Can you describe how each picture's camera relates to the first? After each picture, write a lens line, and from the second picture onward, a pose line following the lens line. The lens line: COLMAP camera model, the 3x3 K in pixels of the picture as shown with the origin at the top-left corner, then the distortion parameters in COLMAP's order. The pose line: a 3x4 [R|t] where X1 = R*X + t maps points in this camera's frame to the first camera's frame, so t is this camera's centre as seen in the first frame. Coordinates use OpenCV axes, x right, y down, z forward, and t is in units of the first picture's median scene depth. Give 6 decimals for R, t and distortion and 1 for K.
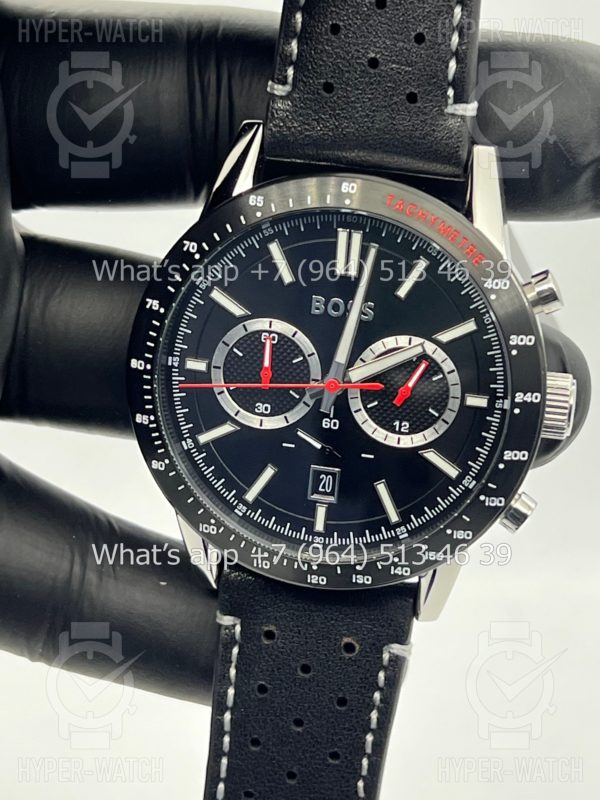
lens RADIAL K [[1857.4, 0, 283.4], [0, 1857.4, 420.7], [0, 0, 1]] dist [0.216216, 0.033012]
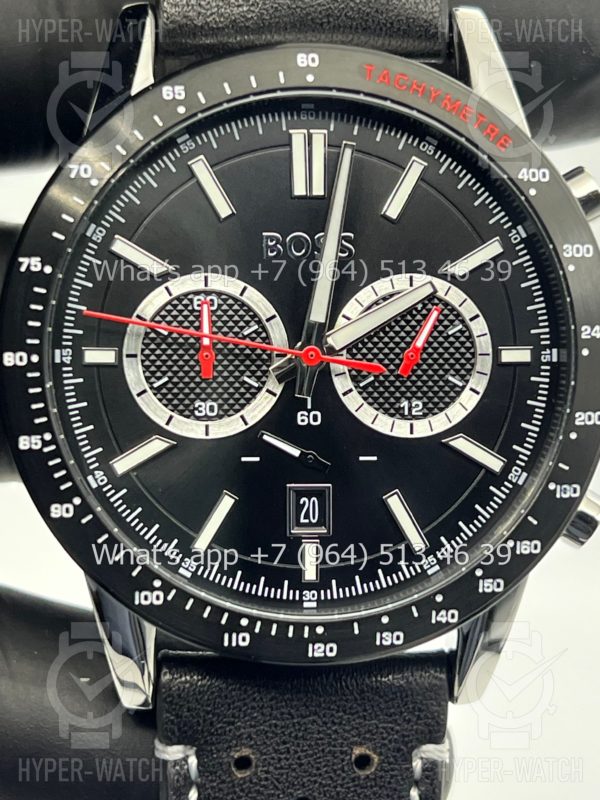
lens RADIAL K [[1857.4, 0, 283.4], [0, 1857.4, 420.7], [0, 0, 1]] dist [0.216216, 0.033012]
pose [[0.959926, -0.101773, 0.261122, -0.162564], [0.149361, 0.974165, -0.169390, 0.117310], [-0.237137, 0.201604, 0.950327, 0.357211]]
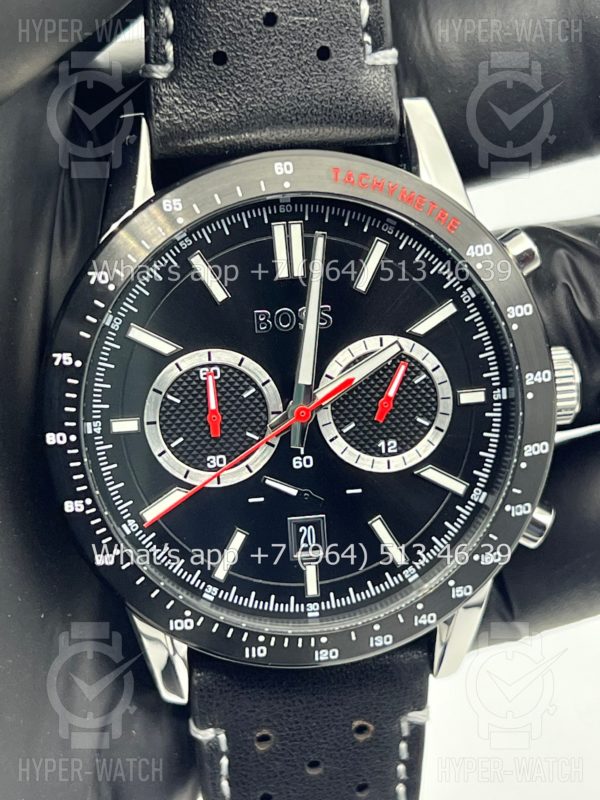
lens RADIAL K [[1857.4, 0, 283.4], [0, 1857.4, 420.7], [0, 0, 1]] dist [0.216216, 0.033012]
pose [[0.942804, -0.199362, 0.267161, -0.197577], [0.216439, 0.975641, -0.035761, 0.011295], [-0.253524, 0.091539, 0.962988, 0.218187]]
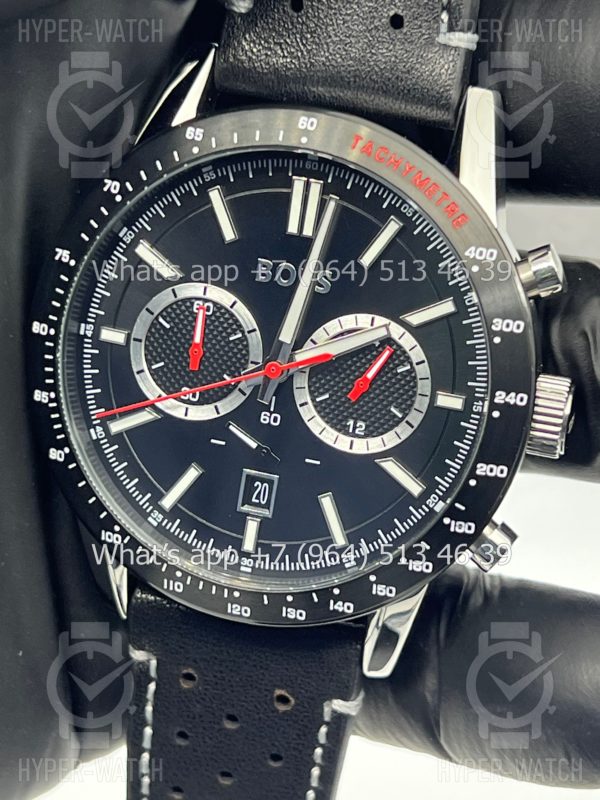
lens RADIAL K [[1857.4, 0, 283.4], [0, 1857.4, 420.7], [0, 0, 1]] dist [0.216216, 0.033012]
pose [[0.995766, 0.073787, -0.054817, 0.076036], [-0.076771, 0.995559, -0.054488, 0.046572], [0.050553, 0.058465, 0.997009, 0.193442]]
